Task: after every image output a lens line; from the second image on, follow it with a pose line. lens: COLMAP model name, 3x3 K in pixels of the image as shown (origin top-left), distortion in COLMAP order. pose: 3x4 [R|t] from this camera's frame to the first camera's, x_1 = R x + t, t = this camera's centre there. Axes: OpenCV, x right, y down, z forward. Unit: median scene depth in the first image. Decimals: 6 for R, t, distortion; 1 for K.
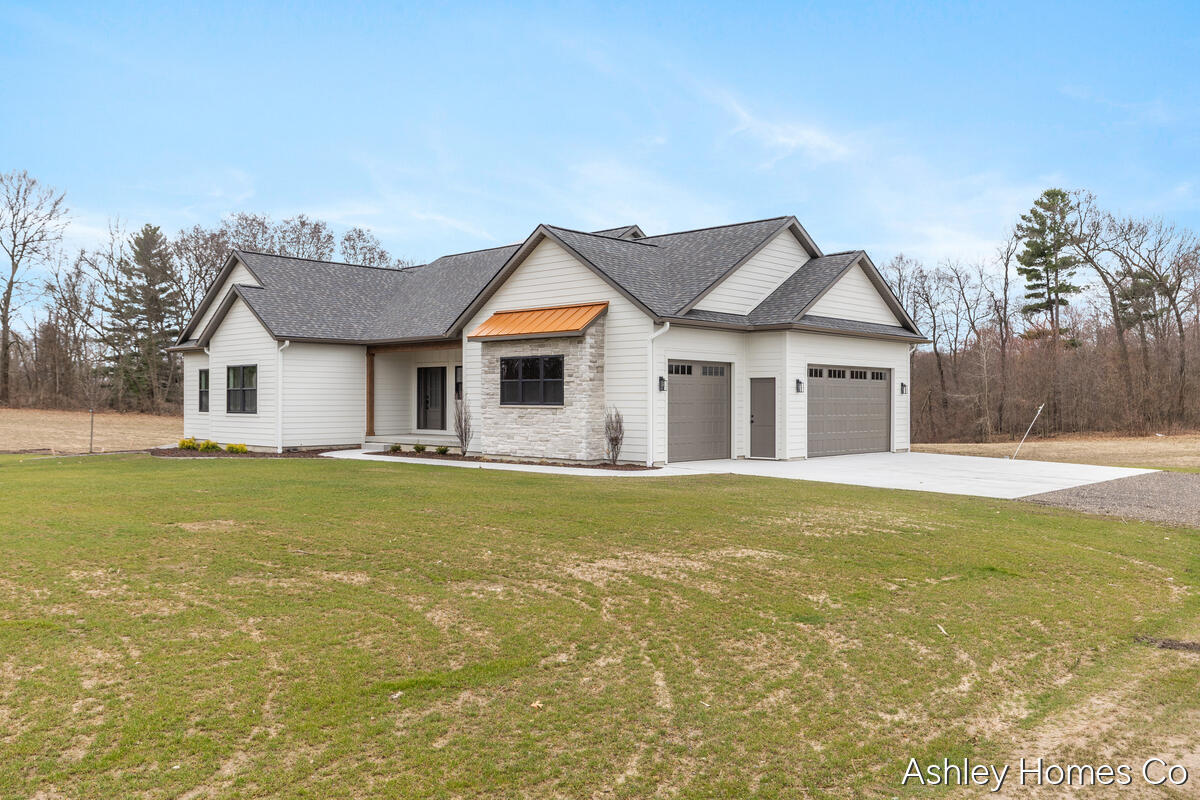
lens RADIAL K [[981.3, 0, 600.0], [0, 981.3, 400.0], [0, 0, 1]] dist [-0.001017, -0.000873]
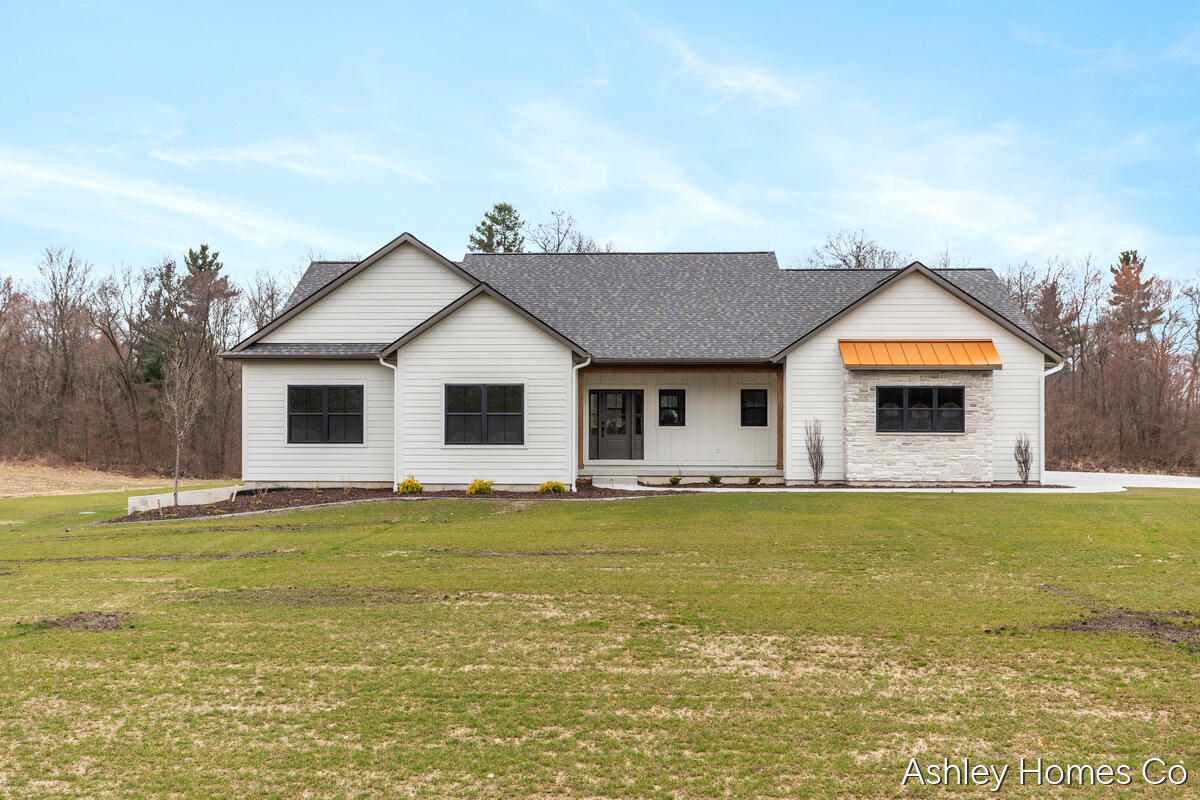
lens RADIAL K [[1160.1, 0, 600.0], [0, 1160.1, 400.0], [0, 0, 1]] dist [0.008426, 0.009939]
pose [[0.749072, 0.008528, 0.662434, -1.124532], [-0.000843, 0.999929, -0.011920, -0.014091], [-0.662488, 0.008370, 0.749026, 0.281018]]
